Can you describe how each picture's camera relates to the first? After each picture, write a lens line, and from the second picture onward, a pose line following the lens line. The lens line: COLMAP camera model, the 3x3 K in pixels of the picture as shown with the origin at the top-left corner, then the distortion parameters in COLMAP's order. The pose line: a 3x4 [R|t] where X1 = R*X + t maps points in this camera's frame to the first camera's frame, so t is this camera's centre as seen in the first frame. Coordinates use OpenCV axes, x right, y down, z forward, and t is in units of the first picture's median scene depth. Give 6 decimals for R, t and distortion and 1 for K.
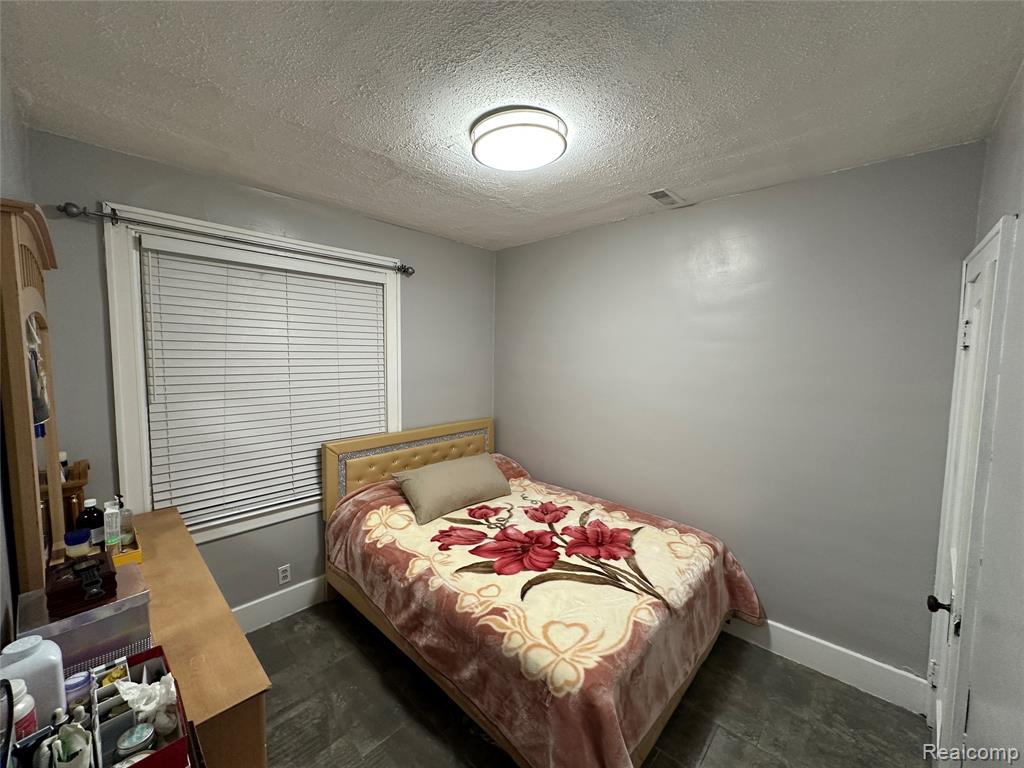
lens RADIAL K [[408.3, 0, 512.2], [0, 408.3, 384.1], [0, 0, 1]] dist [0.009464, 0.000219]
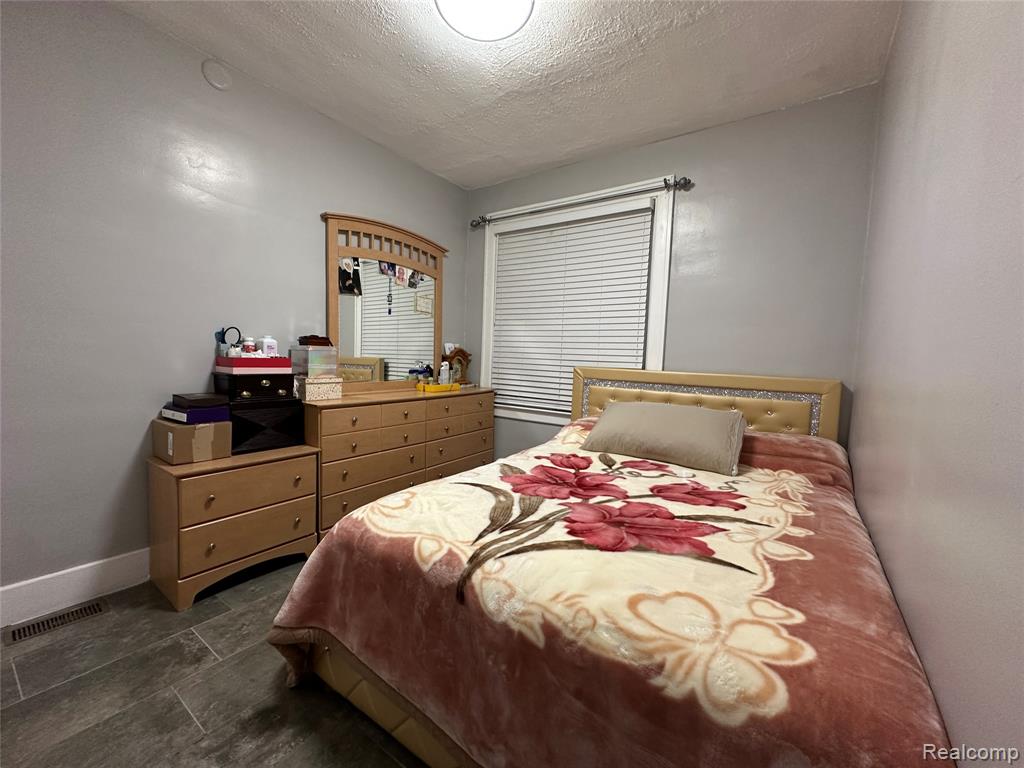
lens RADIAL K [[408.3, 0, 513.6], [0, 408.3, 379.6], [0, 0, 1]] dist [0.009464, 0.000219]
pose [[0.141412, 0.044695, -0.988941, 0.678055], [-0.116591, 0.992780, 0.028197, 0.178596], [0.983061, 0.111314, 0.145602, 0.695148]]
